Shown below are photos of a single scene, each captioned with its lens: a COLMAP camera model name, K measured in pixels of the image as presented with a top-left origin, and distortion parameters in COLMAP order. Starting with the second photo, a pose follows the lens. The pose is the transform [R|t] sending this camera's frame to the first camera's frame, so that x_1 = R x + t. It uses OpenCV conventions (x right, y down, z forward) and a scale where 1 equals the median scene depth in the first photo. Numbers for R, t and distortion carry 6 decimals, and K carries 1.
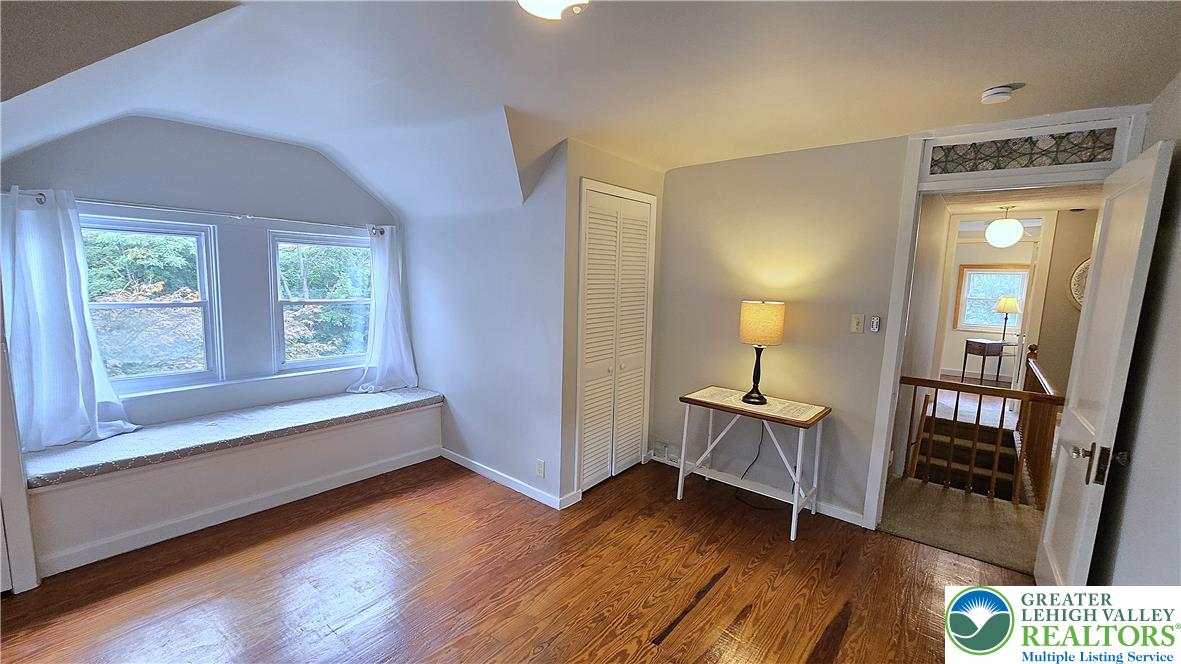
lens RADIAL K [[482.1, 0, 585.4], [0, 482.1, 333.8], [0, 0, 1]] dist [-0.008751, 0.003043]
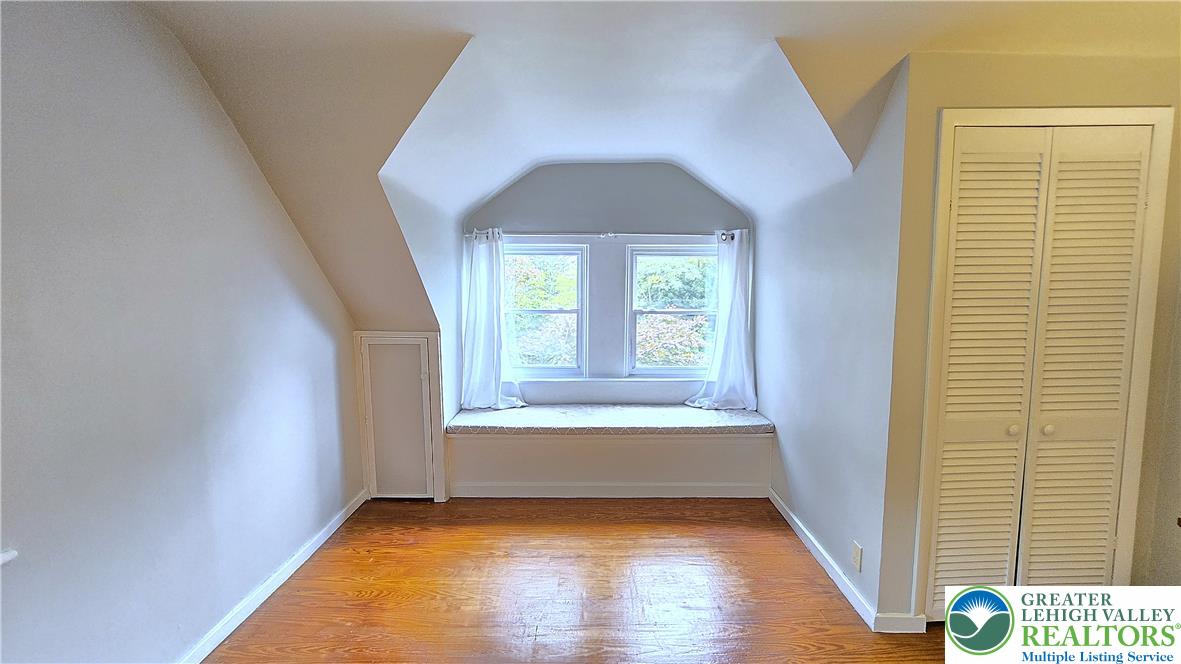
lens RADIAL K [[499.3, 0, 596.9], [0, 499.3, 335.7], [0, 0, 1]] dist [-0.000553, 0.000303]
pose [[0.639702, 0.044806, -0.767316, 0.181111], [-0.073492, 0.997291, -0.003034, -0.001113], [0.765102, 0.058332, 0.641262, 0.229405]]
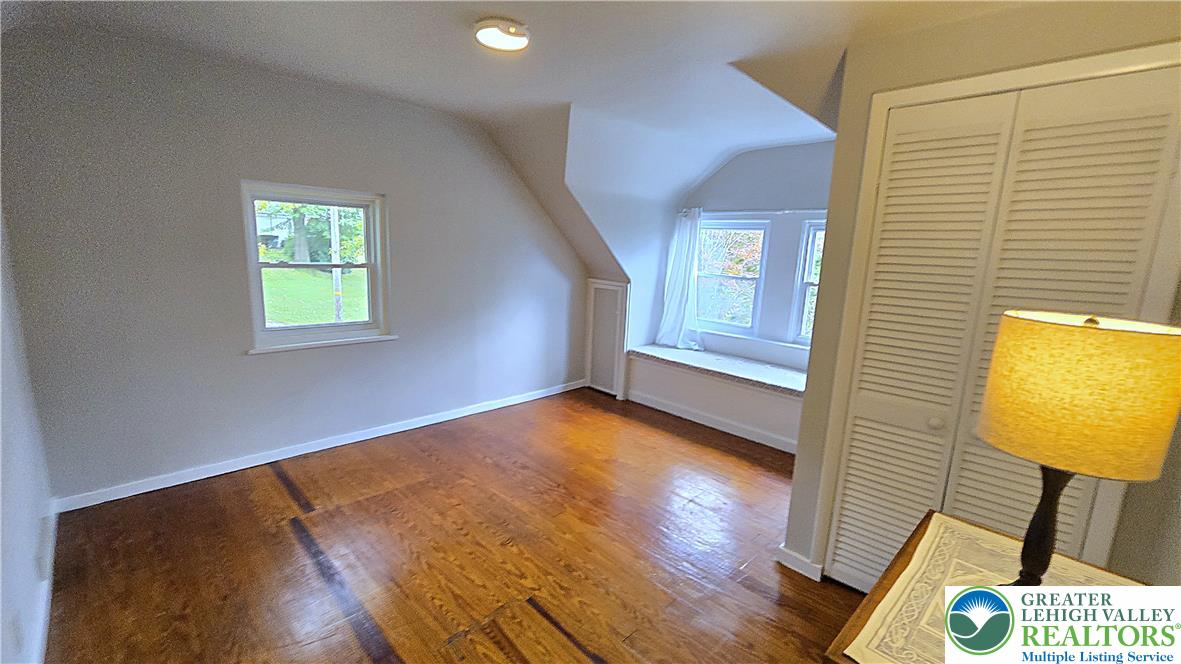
lens RADIAL K [[482.1, 0, 590.9], [0, 482.1, 332.1], [0, 0, 1]] dist [-0.008751, 0.003043]
pose [[-0.099204, 0.141329, -0.984980, 0.595379], [-0.161595, 0.974434, 0.156091, -0.048941], [0.981858, 0.174653, -0.073829, 0.624463]]
